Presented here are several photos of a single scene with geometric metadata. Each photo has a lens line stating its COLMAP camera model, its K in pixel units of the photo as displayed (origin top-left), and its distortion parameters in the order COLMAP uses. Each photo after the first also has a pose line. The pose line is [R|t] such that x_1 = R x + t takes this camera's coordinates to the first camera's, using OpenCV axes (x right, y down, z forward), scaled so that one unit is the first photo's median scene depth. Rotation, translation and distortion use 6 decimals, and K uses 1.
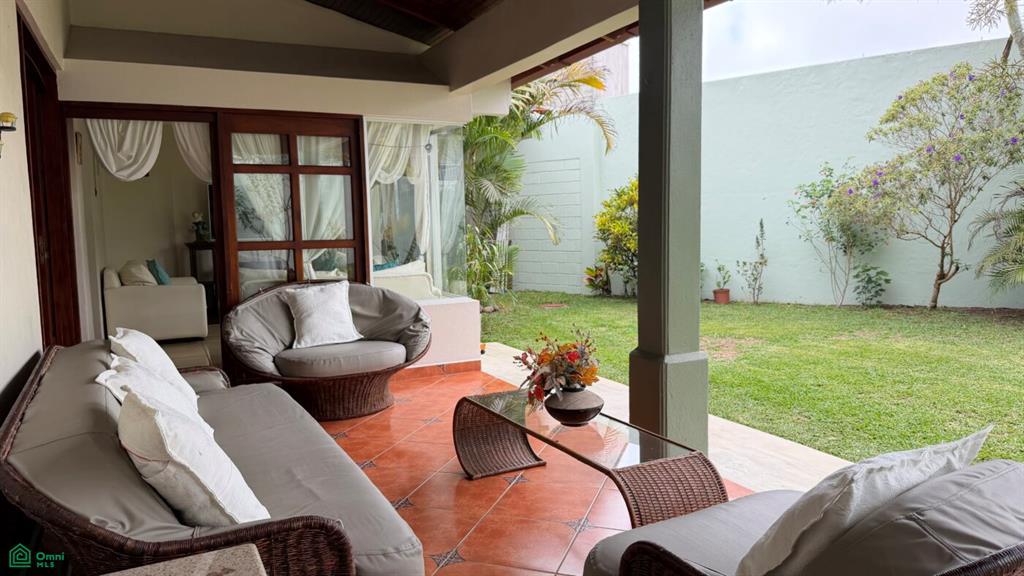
lens RADIAL K [[720.2, 0, 517.3], [0, 720.2, 283.3], [0, 0, 1]] dist [0.036333, -0.047307]
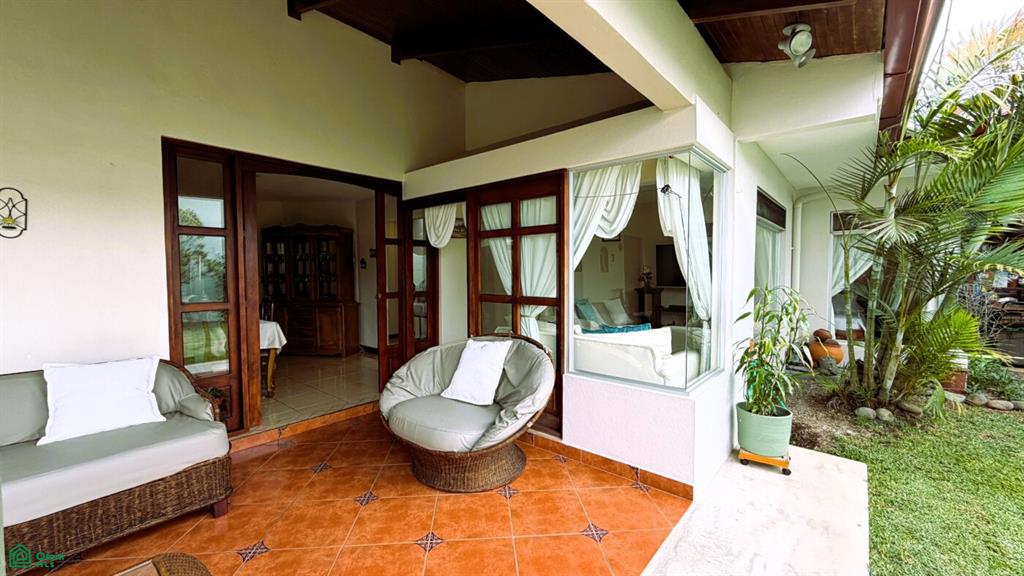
lens RADIAL K [[406.4, 0, 512.7], [0, 406.4, 293.1], [0, 0, 1]] dist [-0.001981, 0.001140]
pose [[0.376274, 0.066925, -0.924088, 0.337413], [-0.083271, 0.995794, 0.038212, -0.114271], [0.922759, 0.062572, 0.380264, 0.995715]]
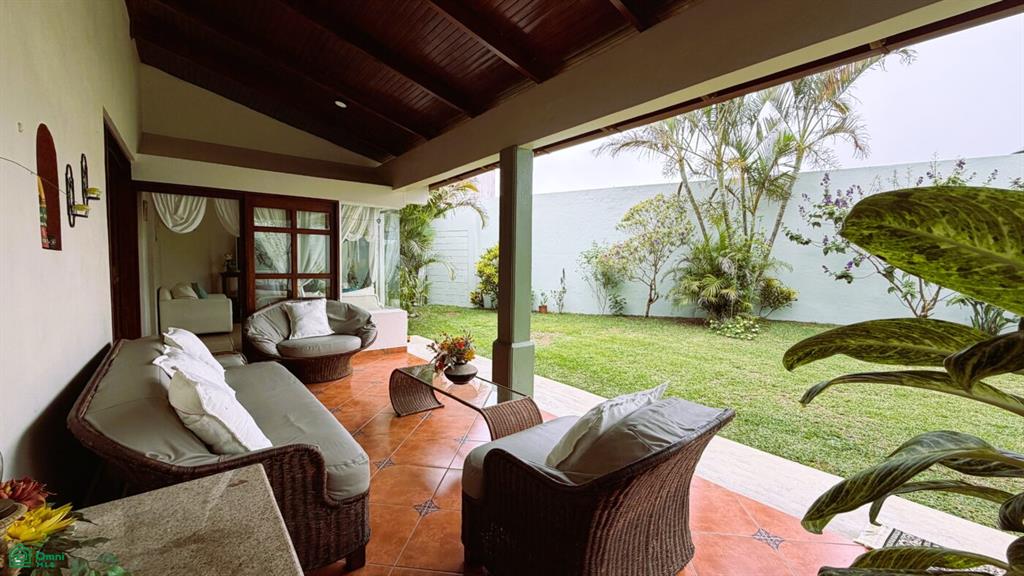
lens RADIAL K [[406.4, 0, 511.2], [0, 406.4, 284.7], [0, 0, 1]] dist [-0.001981, 0.001140]
pose [[0.980659, 0.020471, 0.194650, 0.000946], [-0.013066, 0.999144, -0.039251, -0.005333], [-0.195287, 0.035949, 0.980087, -0.007543]]
